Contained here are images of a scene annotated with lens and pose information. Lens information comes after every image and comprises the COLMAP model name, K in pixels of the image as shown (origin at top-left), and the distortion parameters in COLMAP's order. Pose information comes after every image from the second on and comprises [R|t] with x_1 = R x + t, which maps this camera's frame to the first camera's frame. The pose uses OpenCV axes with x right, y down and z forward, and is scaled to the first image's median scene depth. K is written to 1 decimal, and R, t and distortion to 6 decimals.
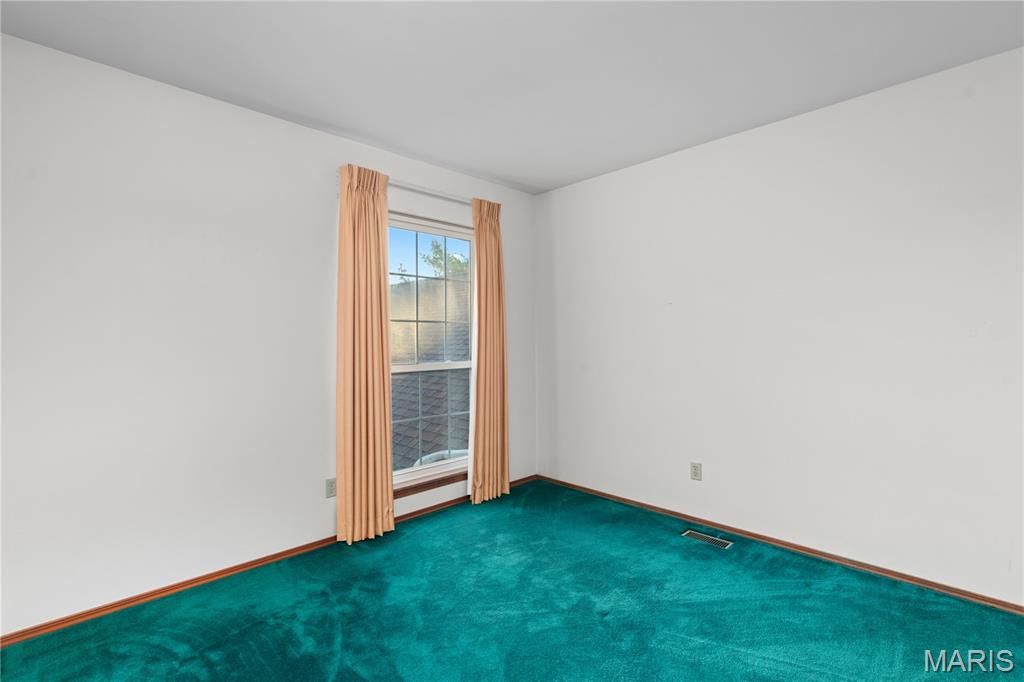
lens RADIAL K [[469.7, 0, 515.6], [0, 469.7, 339.6], [0, 0, 1]] dist [-0.007983, 0.002718]
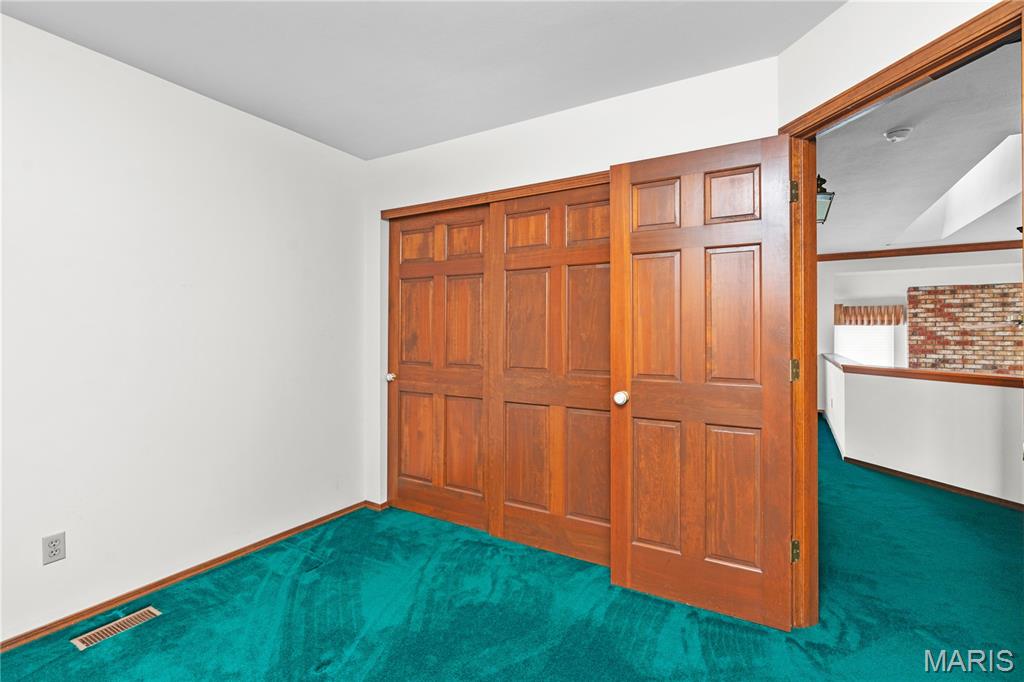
lens RADIAL K [[469.7, 0, 512.3], [0, 469.7, 332.8], [0, 0, 1]] dist [-0.007983, 0.002718]
pose [[-0.254564, 0.013861, 0.966957, -0.468326], [0.008481, 0.999891, -0.012100, 0.005563], [-0.967019, 0.005120, -0.254654, 0.691802]]
